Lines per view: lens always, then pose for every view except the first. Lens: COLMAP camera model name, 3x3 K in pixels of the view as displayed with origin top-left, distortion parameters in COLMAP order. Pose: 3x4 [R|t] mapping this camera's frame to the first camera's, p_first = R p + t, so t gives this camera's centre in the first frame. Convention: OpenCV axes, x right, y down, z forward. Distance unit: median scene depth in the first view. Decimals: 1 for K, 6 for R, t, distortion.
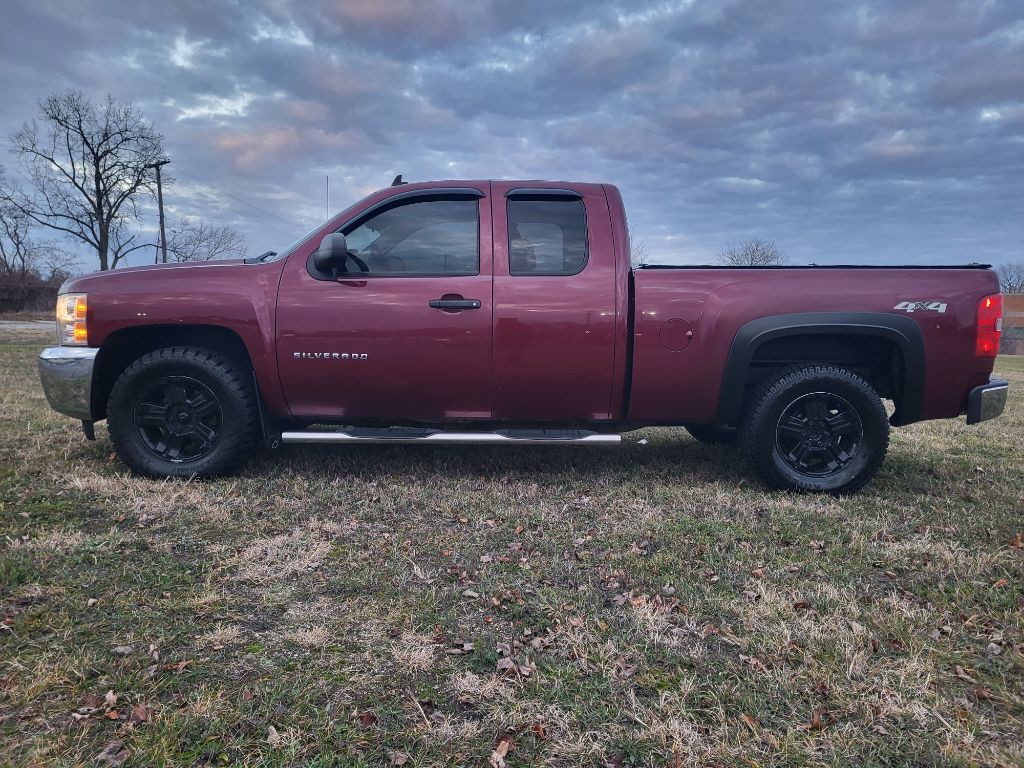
lens RADIAL K [[746.3, 0, 507.9], [0, 746.3, 384.4], [0, 0, 1]] dist [0.030827, -0.005391]
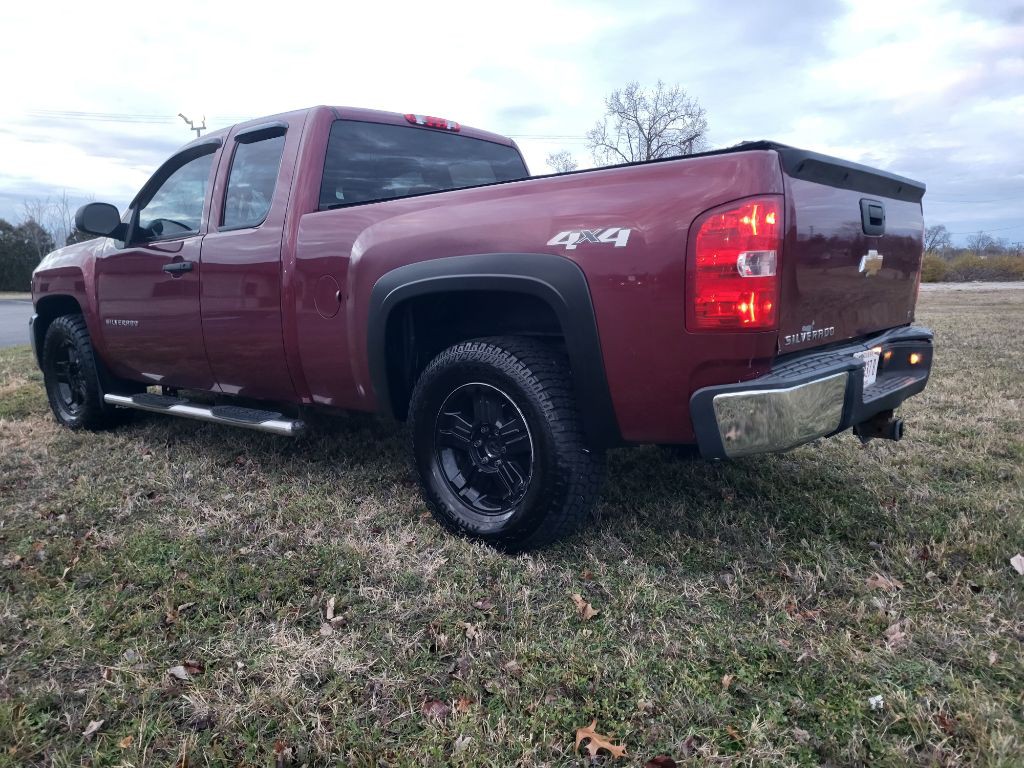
lens RADIAL K [[746.3, 0, 507.9], [0, 746.3, 384.4], [0, 0, 1]] dist [0.030827, -0.005391]
pose [[0.768335, 0.058362, -0.637382, 0.856859], [-0.028576, 0.997969, 0.056932, -0.025794], [0.639410, -0.025529, 0.768442, 0.540248]]
